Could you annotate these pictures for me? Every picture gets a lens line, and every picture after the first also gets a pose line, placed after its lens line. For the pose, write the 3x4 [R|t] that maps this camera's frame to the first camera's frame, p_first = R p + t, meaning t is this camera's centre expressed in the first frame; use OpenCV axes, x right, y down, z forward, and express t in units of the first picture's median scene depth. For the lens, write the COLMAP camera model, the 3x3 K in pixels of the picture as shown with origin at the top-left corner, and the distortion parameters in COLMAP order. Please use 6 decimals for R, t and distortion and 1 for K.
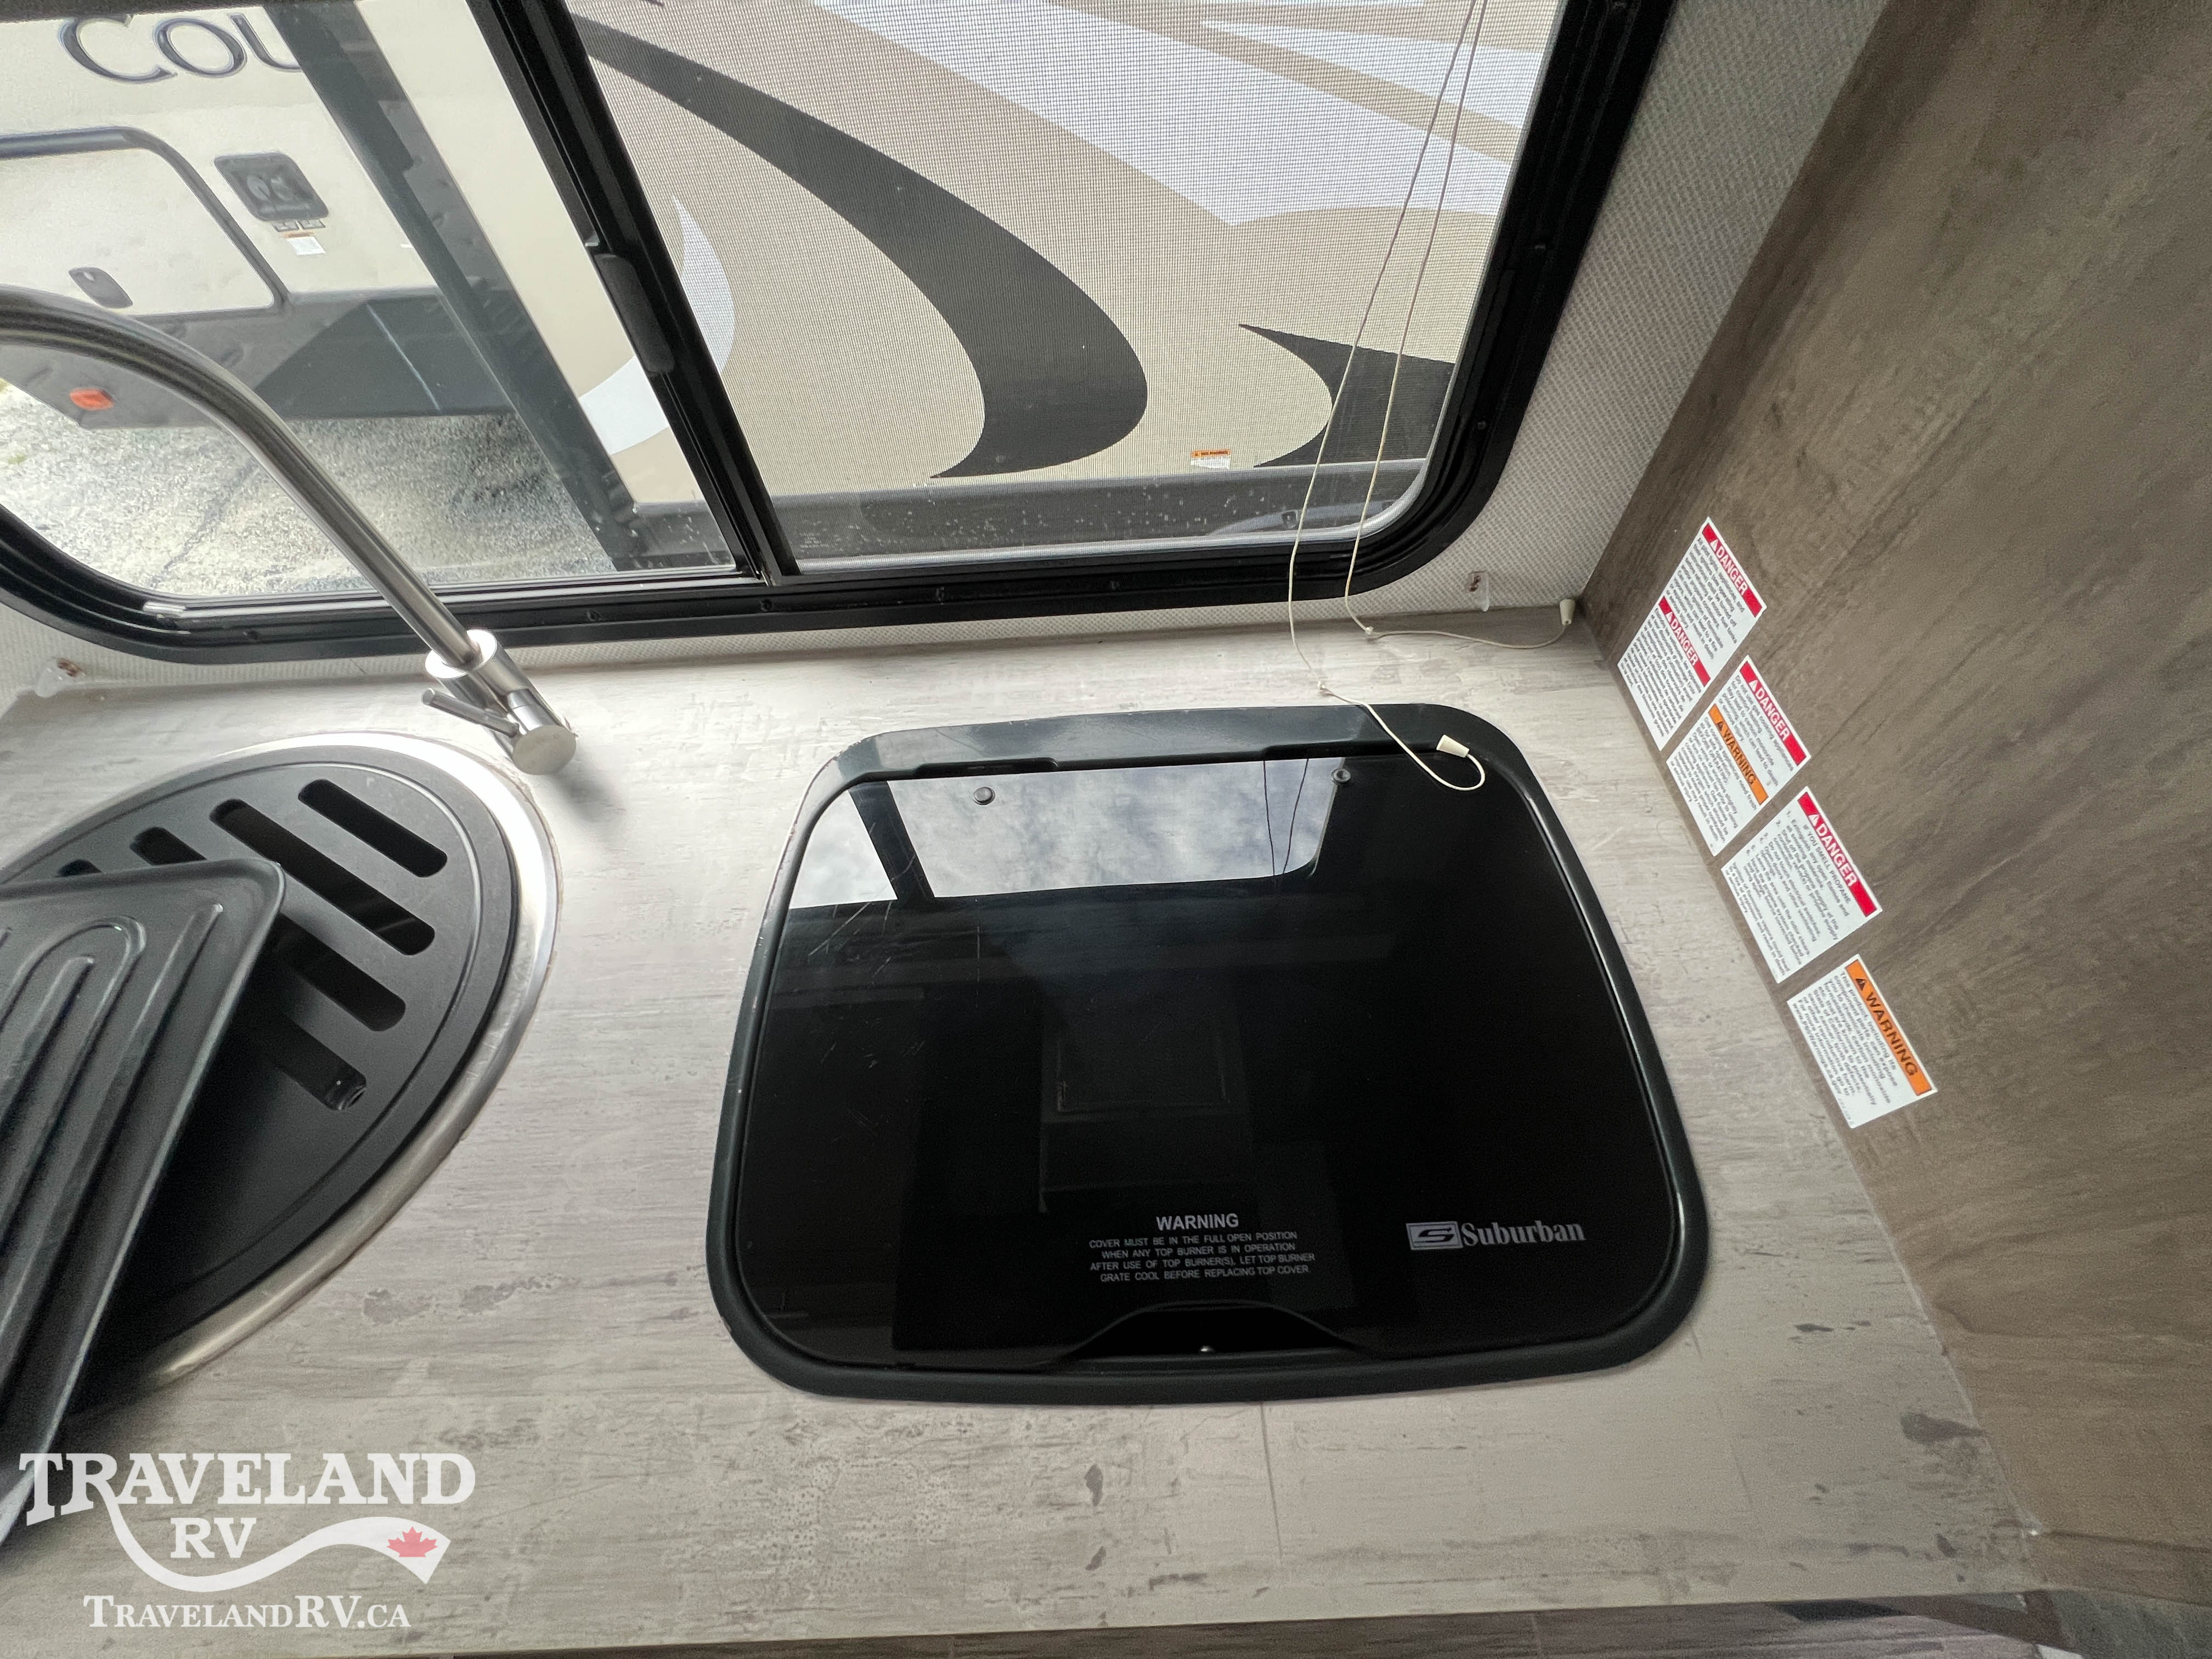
lens RADIAL K [[881.3, 0, 1111.5], [0, 881.3, 831.8], [0, 0, 1]] dist [-0.001719, 0.000090]
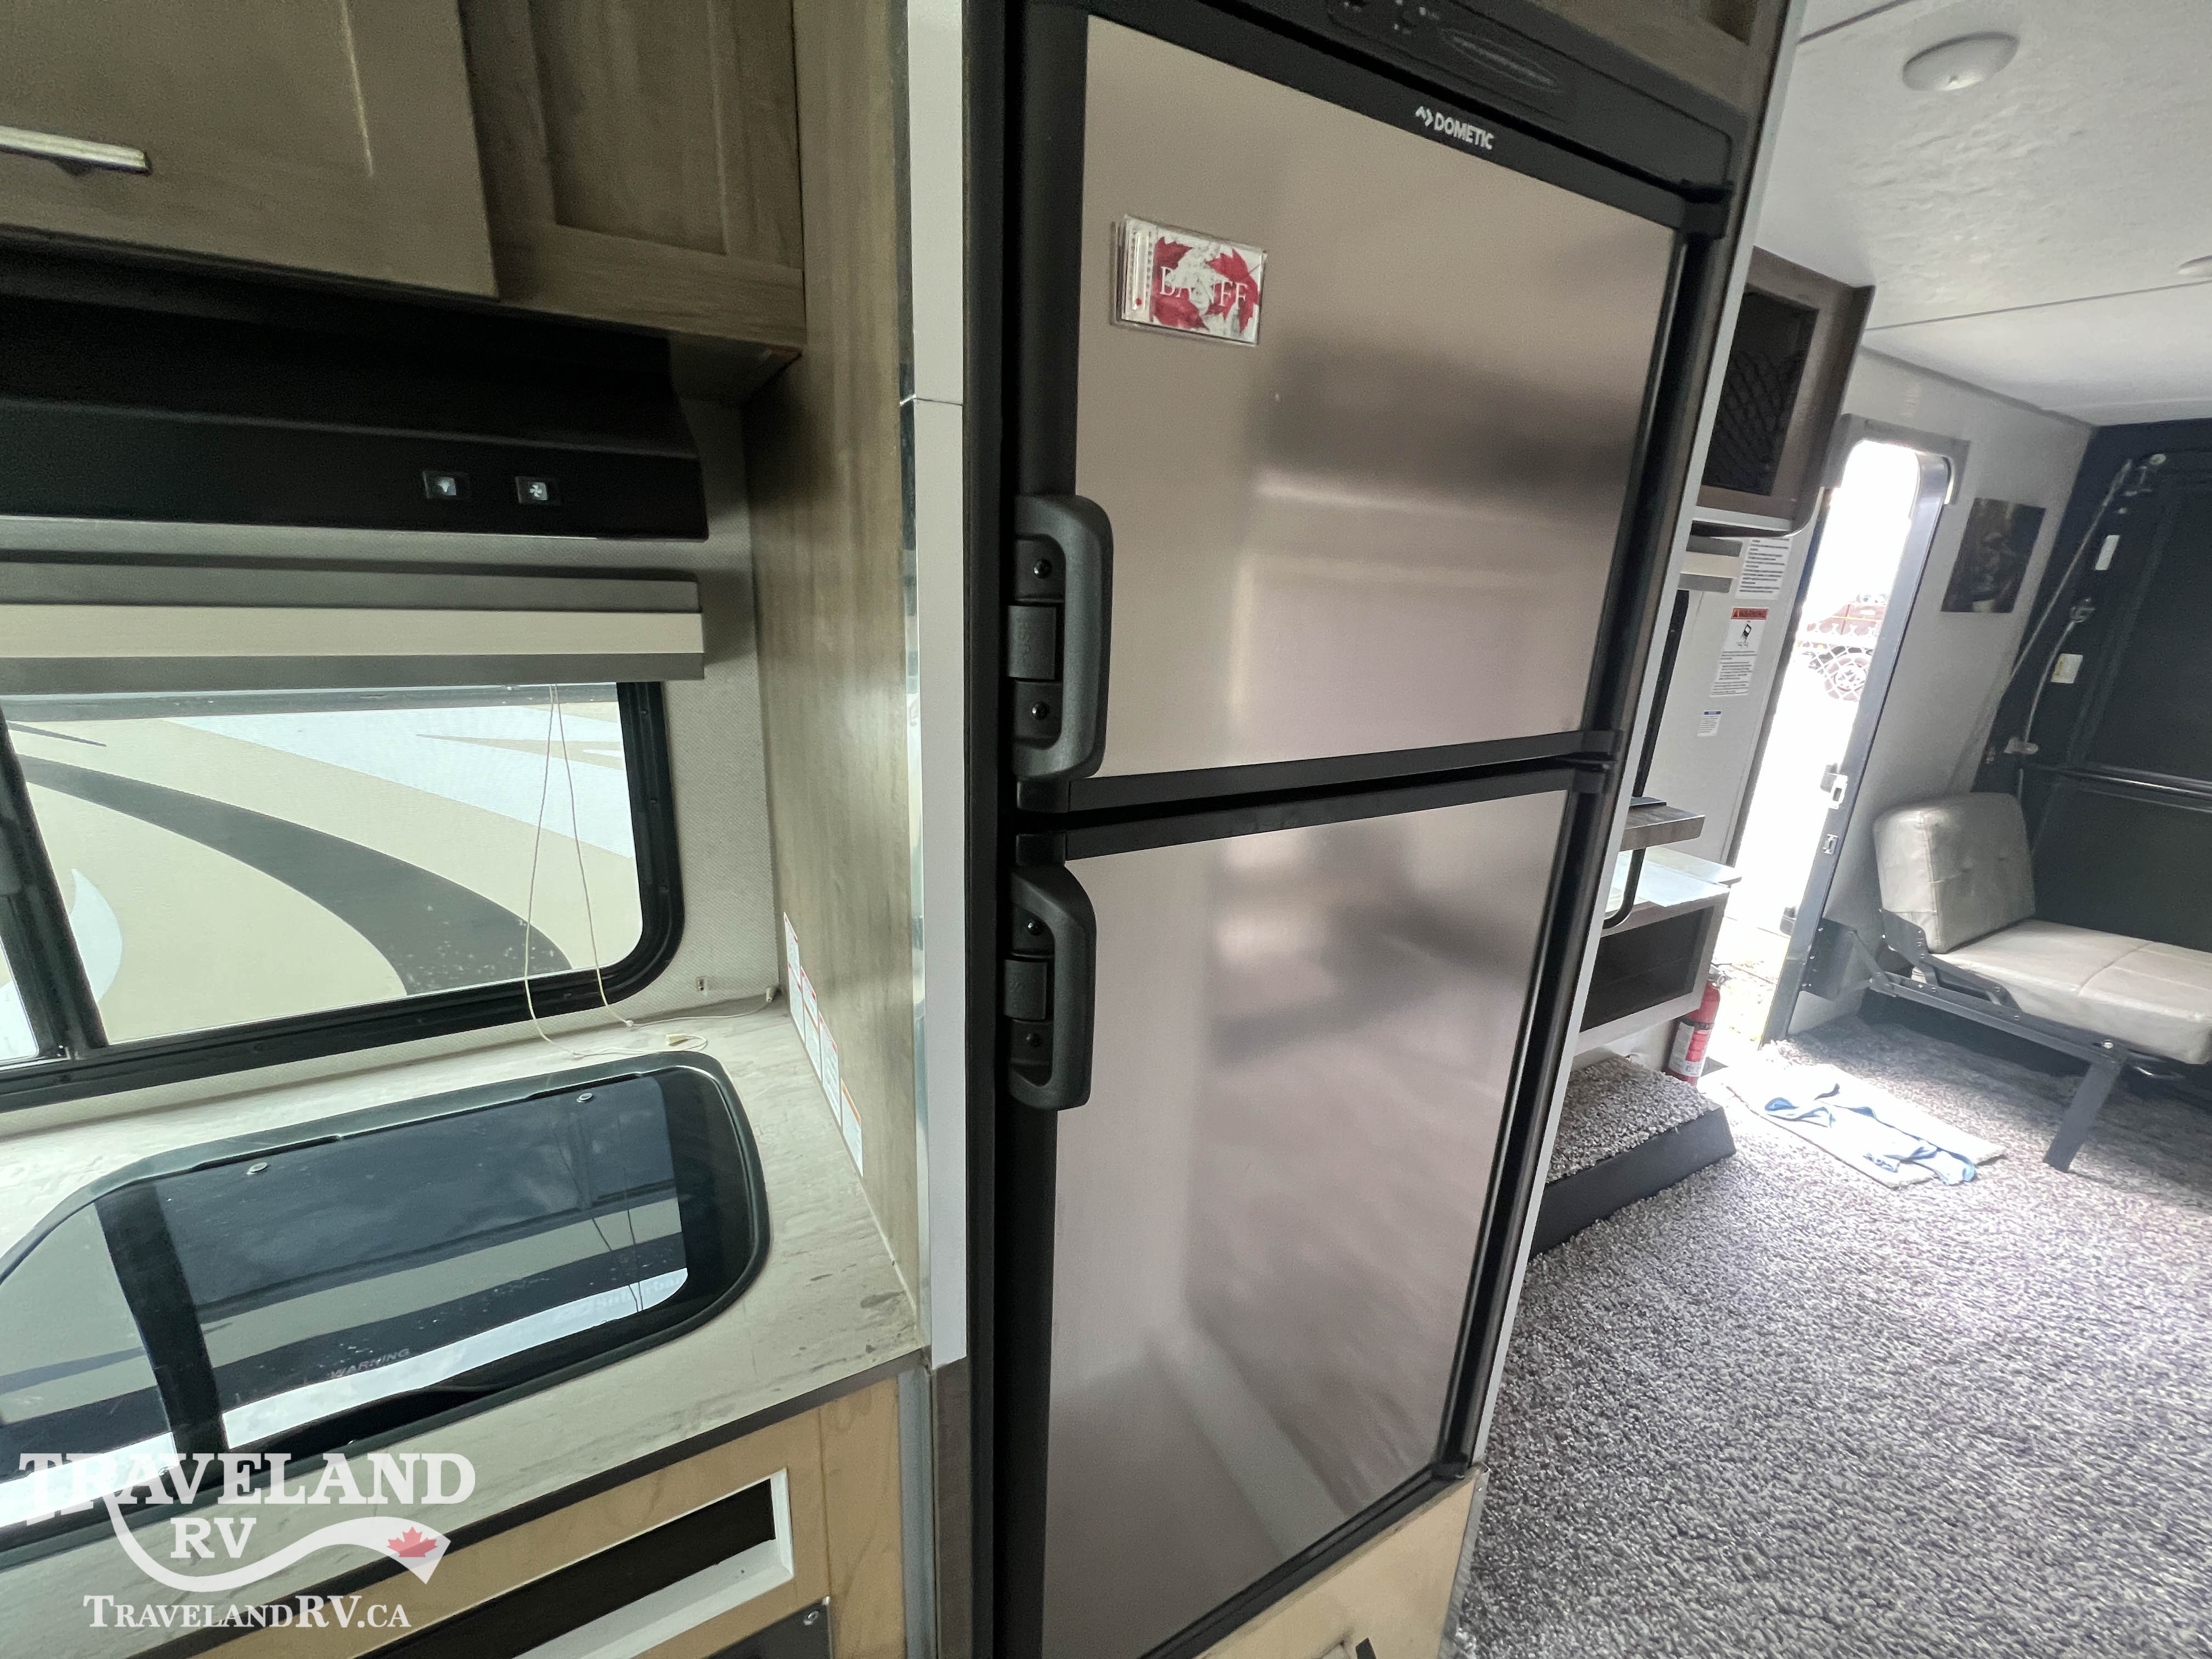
lens RADIAL K [[881.3, 0, 1109.2], [0, 881.3, 830.5], [0, 0, 1]] dist [-0.001719, 0.000090]
pose [[0.888136, -0.055325, 0.456238, 0.517465], [0.330703, 0.766296, -0.550841, 0.911535], [-0.319138, 0.640101, 0.698872, -0.769402]]
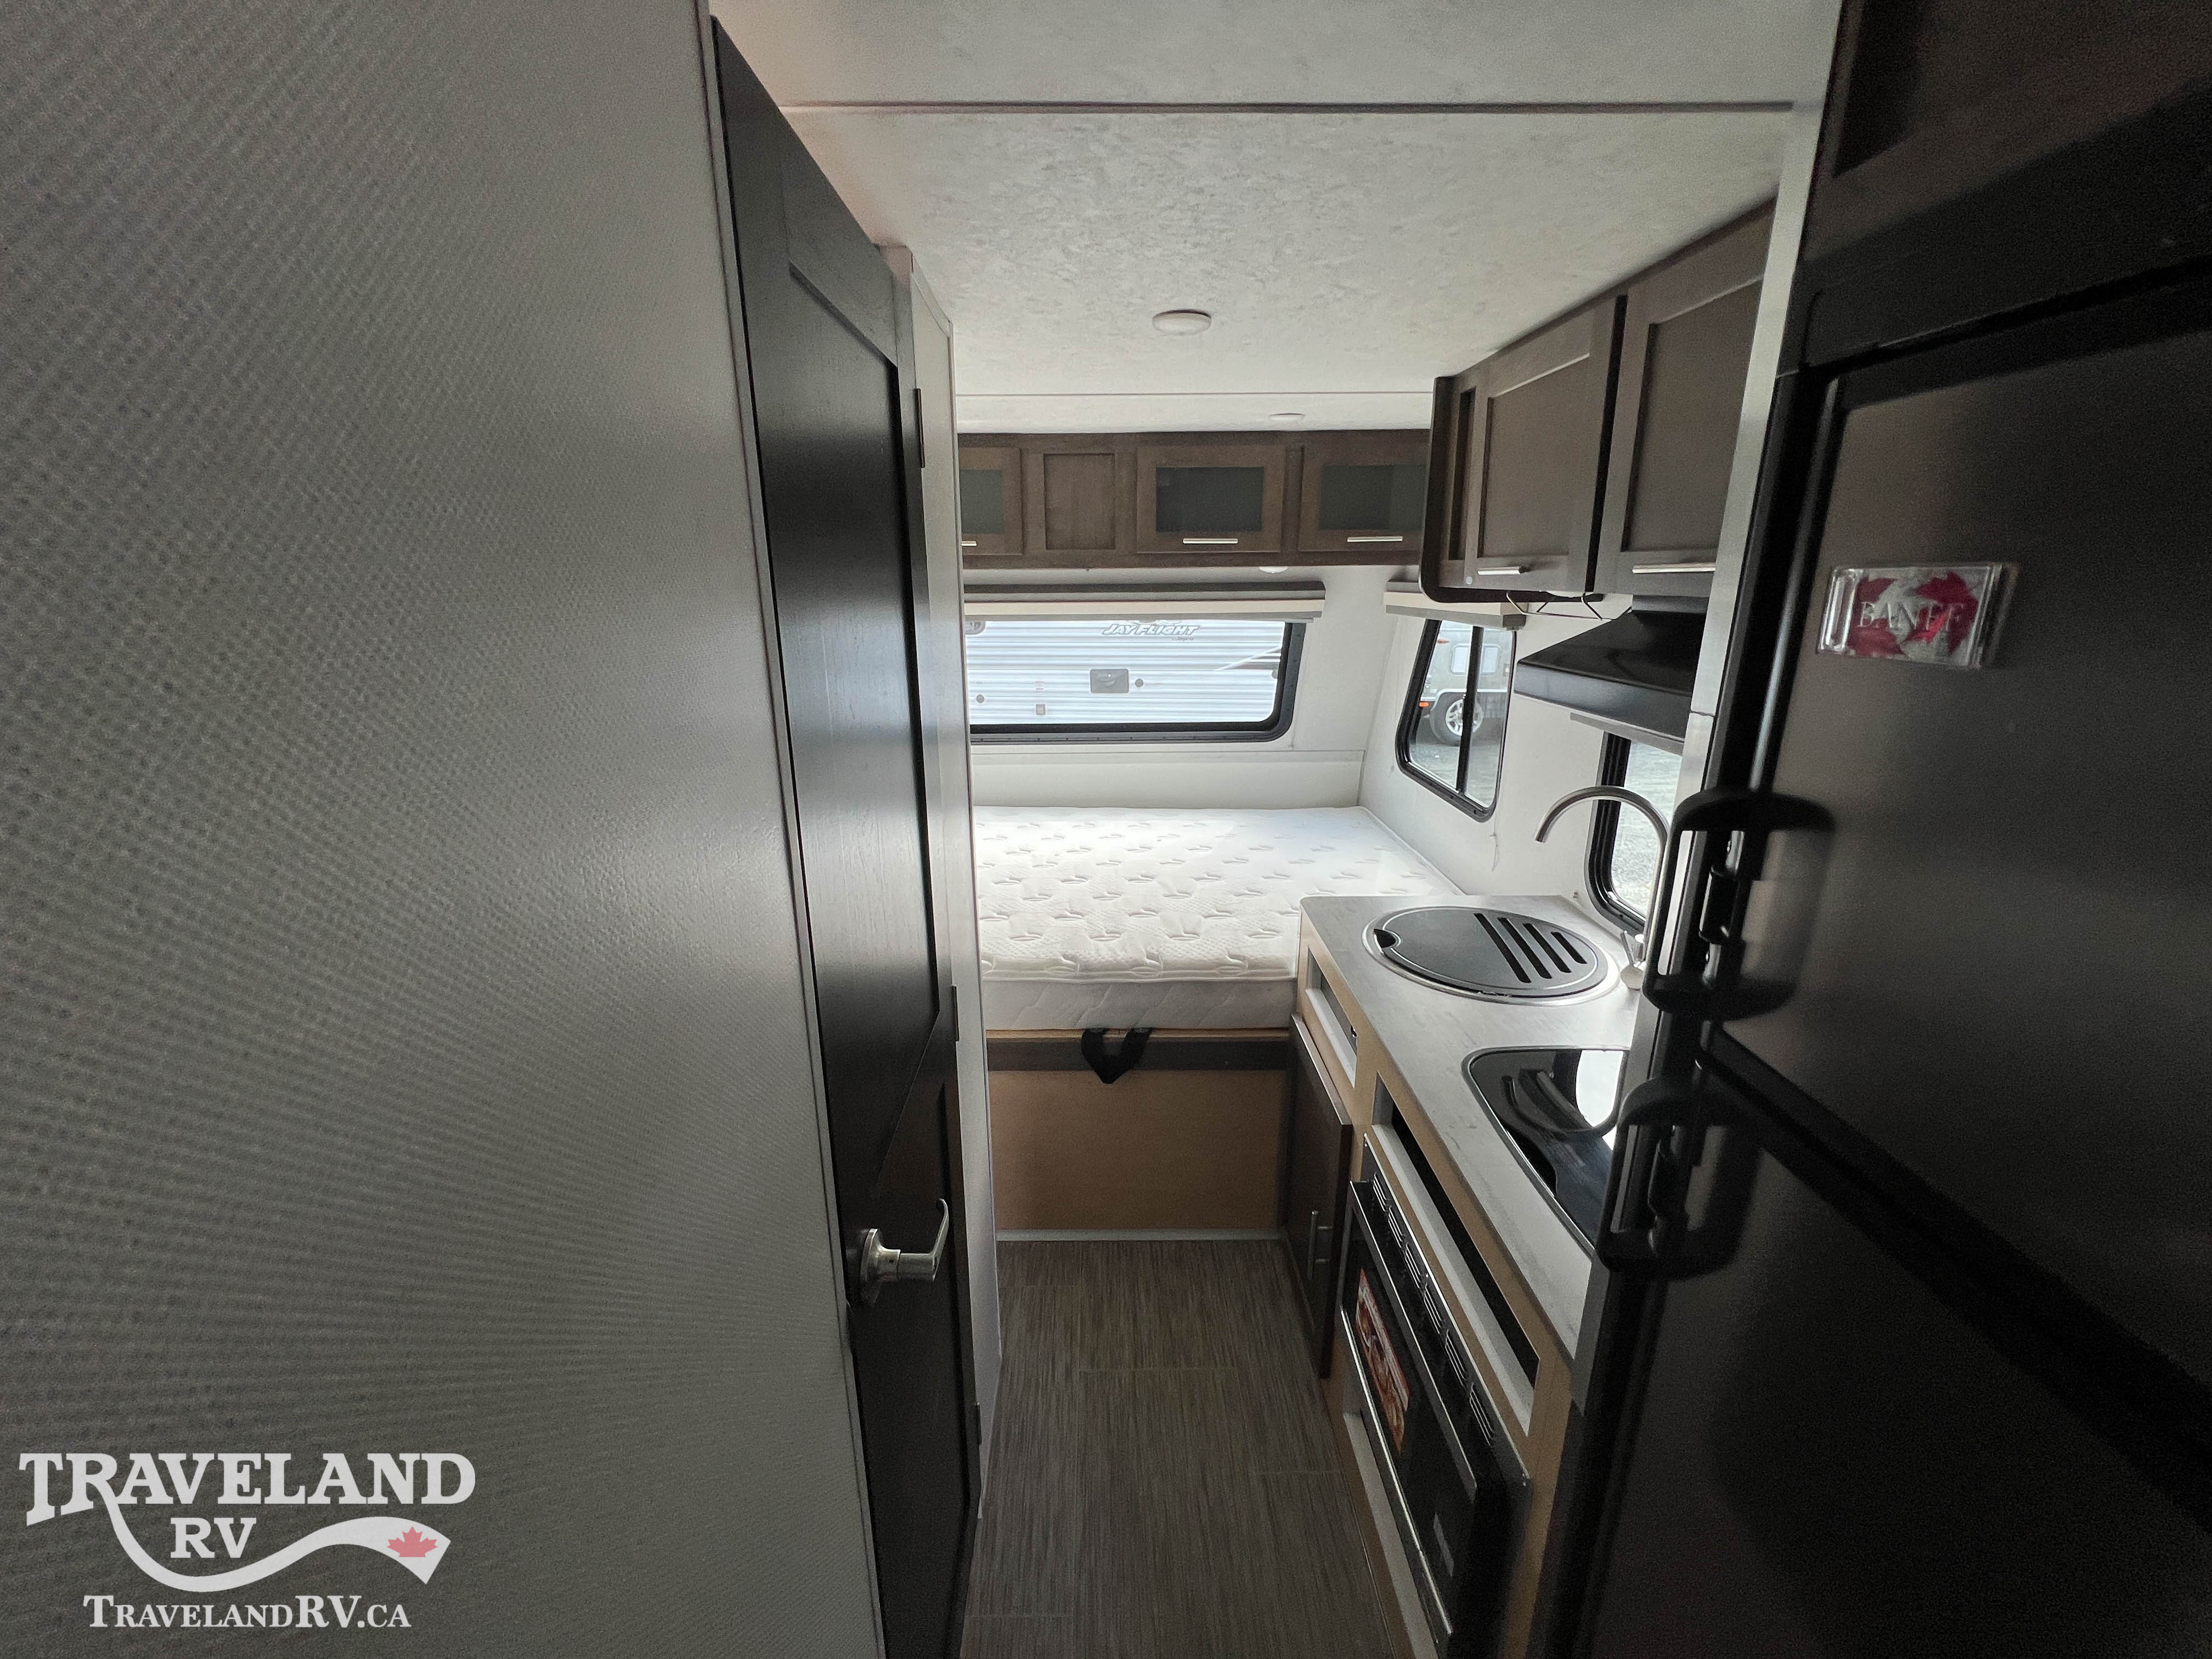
lens RADIAL K [[881.3, 0, 1094.0], [0, 881.3, 824.2], [0, 0, 1]] dist [-0.001719, 0.000090]
pose [[-0.044078, 0.315444, -0.947920, 2.111116], [-0.822003, 0.527801, 0.213862, 0.522958], [0.567774, 0.788620, 0.236032, -1.026243]]
